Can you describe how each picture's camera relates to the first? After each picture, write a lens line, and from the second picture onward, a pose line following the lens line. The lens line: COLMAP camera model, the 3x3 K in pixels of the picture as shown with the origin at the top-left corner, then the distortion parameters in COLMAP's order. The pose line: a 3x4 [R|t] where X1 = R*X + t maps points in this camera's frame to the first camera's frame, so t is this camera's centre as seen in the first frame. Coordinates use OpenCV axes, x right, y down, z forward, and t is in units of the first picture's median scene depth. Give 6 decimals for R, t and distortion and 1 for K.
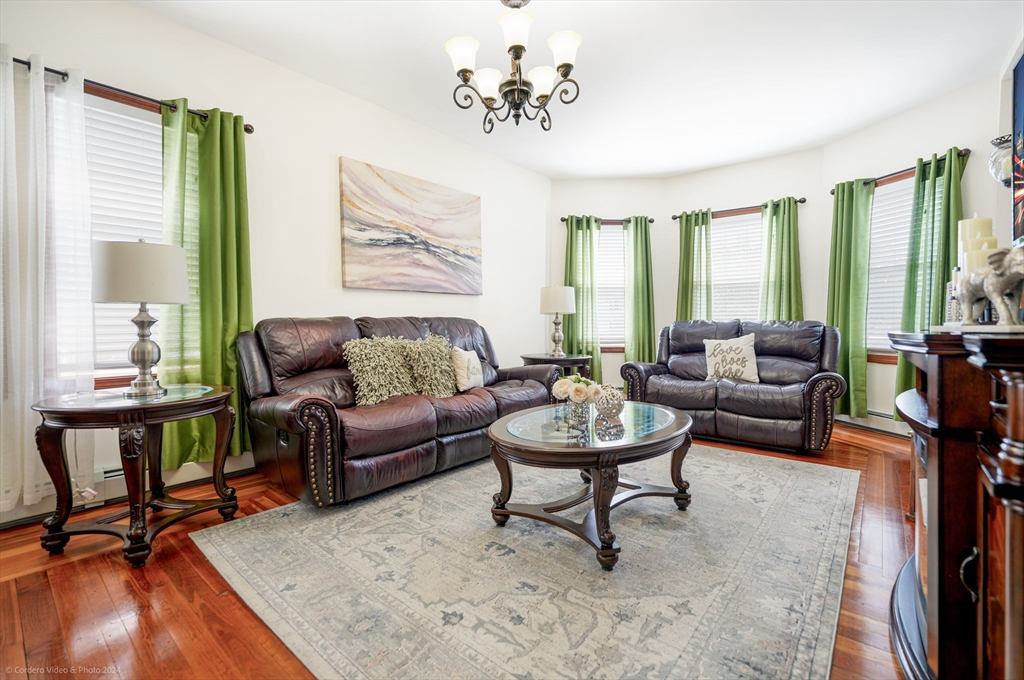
lens RADIAL K [[455.5, 0, 516.6], [0, 455.5, 322.9], [0, 0, 1]] dist [-0.022351, 0.000130]
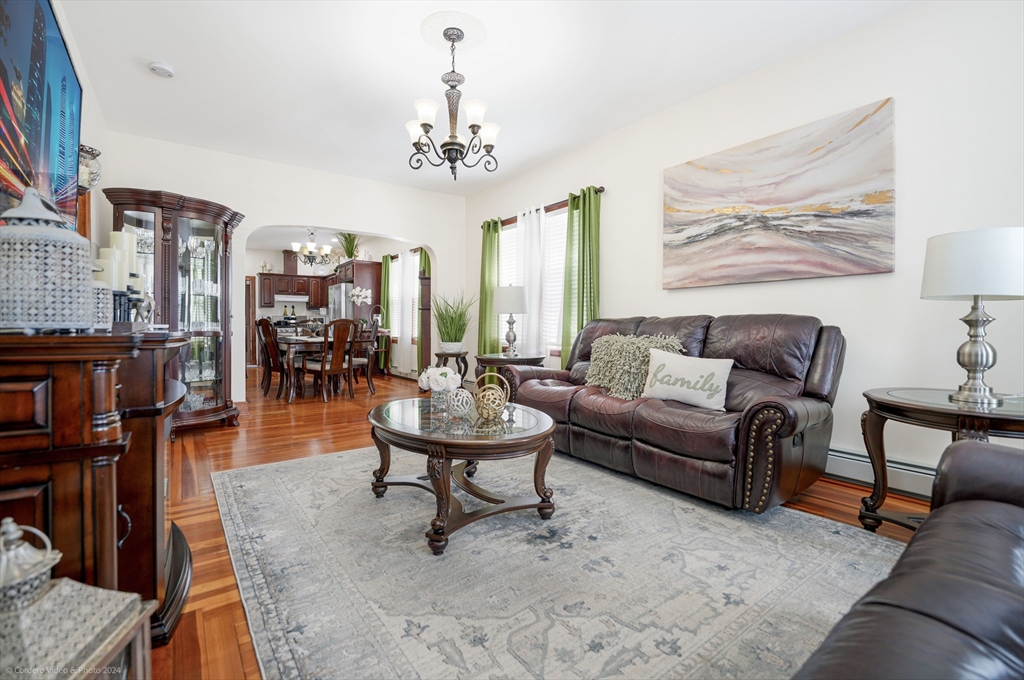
lens RADIAL K [[452.9, 0, 509.4], [0, 452.9, 322.9], [0, 0, 1]] dist [-0.020923, -0.000022]
pose [[-0.245815, 0.000031, -0.969317, 0.720421], [0.002360, 0.999997, -0.000566, 0.001691], [0.969314, -0.002427, -0.245814, 0.855775]]
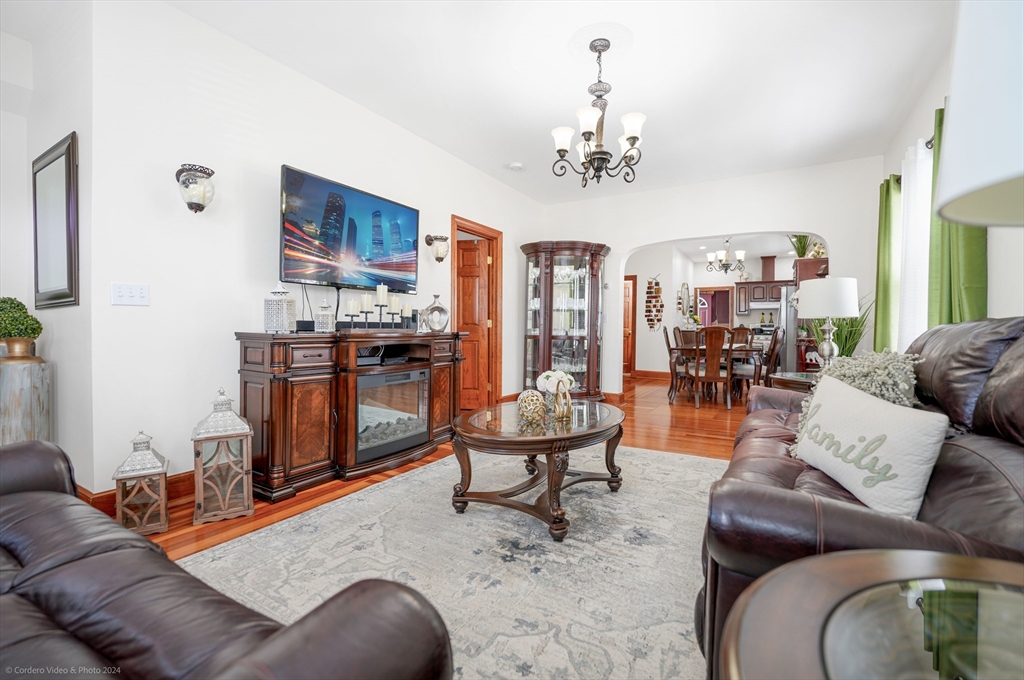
lens RADIAL K [[445.4, 0, 514.6], [0, 445.4, 331.7], [0, 0, 1]] dist [-0.033855, -0.000041]
pose [[-0.990495, -0.001060, -0.137544, 0.250571], [-0.001288, 0.999998, 0.001571, 0.002636], [0.137542, 0.001733, -0.990494, 1.294026]]
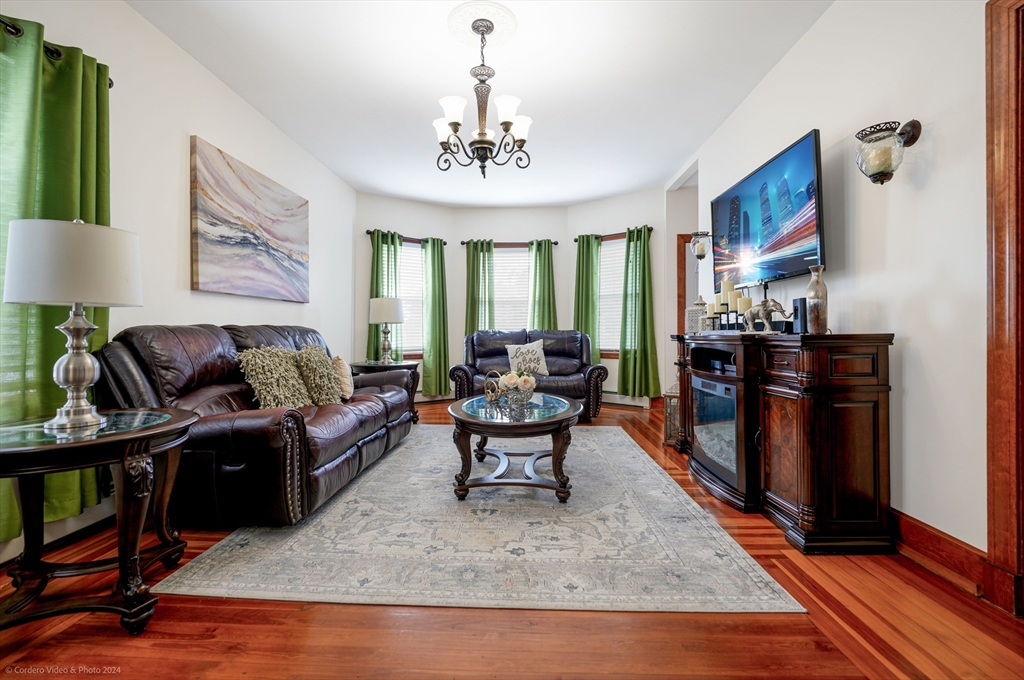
lens RADIAL K [[455.5, 0, 516.6], [0, 455.5, 322.9], [0, 0, 1]] dist [-0.022351, 0.000130]
pose [[0.792283, 0.011376, 0.610048, -0.394408], [0.002373, 0.999761, -0.021725, 0.003252], [-0.610149, 0.018660, 0.792067, -0.029306]]
